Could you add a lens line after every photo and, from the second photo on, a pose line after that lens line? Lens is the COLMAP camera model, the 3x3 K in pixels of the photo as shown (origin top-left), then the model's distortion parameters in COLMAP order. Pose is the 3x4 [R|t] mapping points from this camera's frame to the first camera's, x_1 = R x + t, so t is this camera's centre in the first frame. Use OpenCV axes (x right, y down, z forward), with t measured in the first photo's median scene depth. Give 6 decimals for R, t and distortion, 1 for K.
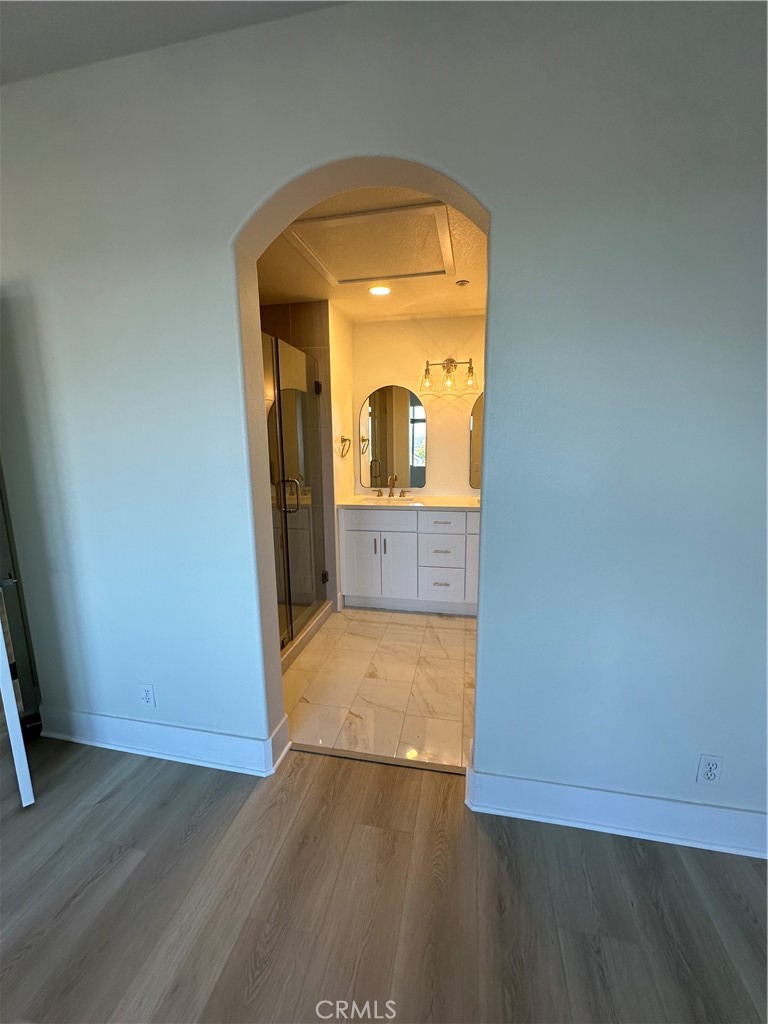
lens RADIAL K [[406.9, 0, 384.0], [0, 406.9, 512.0], [0, 0, 1]] dist [-0.001925, -0.000369]
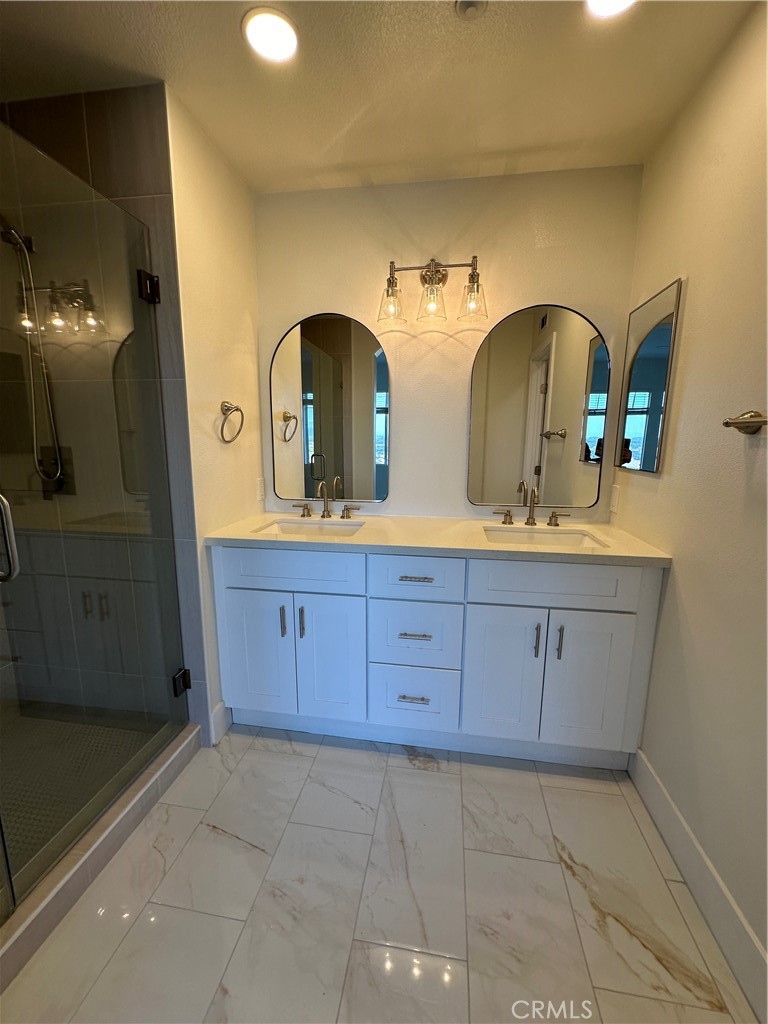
lens RADIAL K [[406.9, 0, 384.0], [0, 406.9, 512.0], [0, 0, 1]] dist [-0.001925, -0.000369]
pose [[0.998748, 0.010208, 0.048963, 0.074903], [-0.010145, 0.999947, -0.001534, -0.049136], [-0.048976, 0.001036, 0.998799, 0.483356]]
